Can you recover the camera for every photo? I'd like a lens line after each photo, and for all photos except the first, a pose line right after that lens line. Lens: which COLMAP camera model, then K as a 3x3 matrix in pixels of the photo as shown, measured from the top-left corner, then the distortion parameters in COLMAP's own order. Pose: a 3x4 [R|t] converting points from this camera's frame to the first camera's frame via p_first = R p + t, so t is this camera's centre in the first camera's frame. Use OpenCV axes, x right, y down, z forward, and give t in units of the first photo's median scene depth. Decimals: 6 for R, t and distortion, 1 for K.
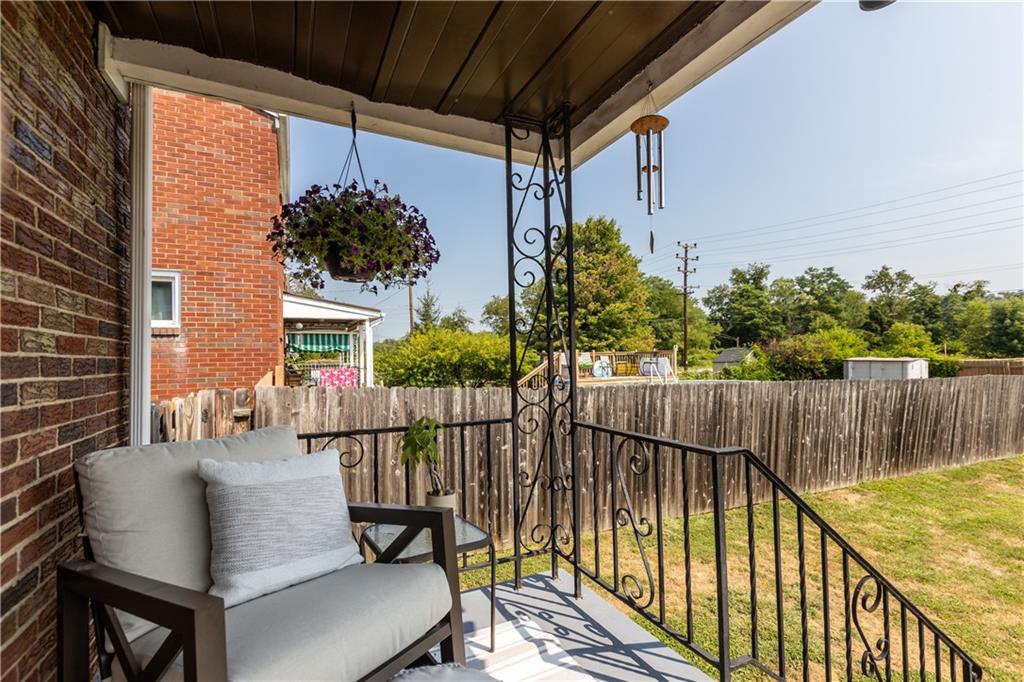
lens RADIAL K [[468.1, 0, 510.0], [0, 468.1, 345.7], [0, 0, 1]] dist [0.000912, -0.000652]
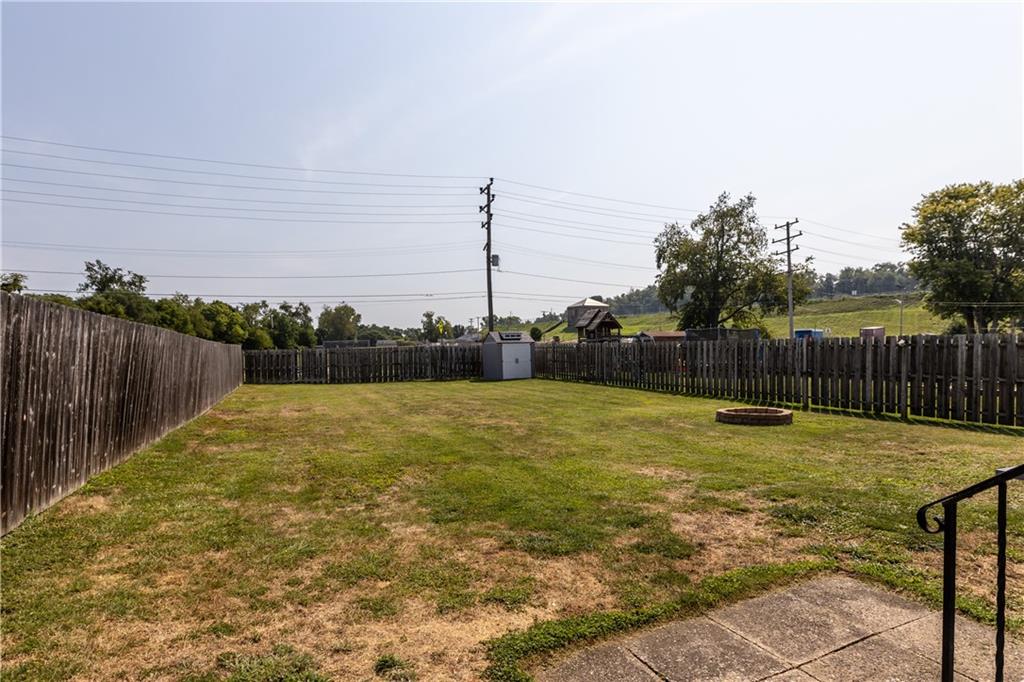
lens RADIAL K [[535.2, 0, 512.3], [0, 535.2, 347.1], [0, 0, 1]] dist [0.022607, 0.000762]
pose [[0.034079, 0.010632, 0.999363, 0.051803], [-0.002877, 0.999940, -0.010540, 0.130015], [-0.999415, -0.002516, 0.034108, 0.442518]]
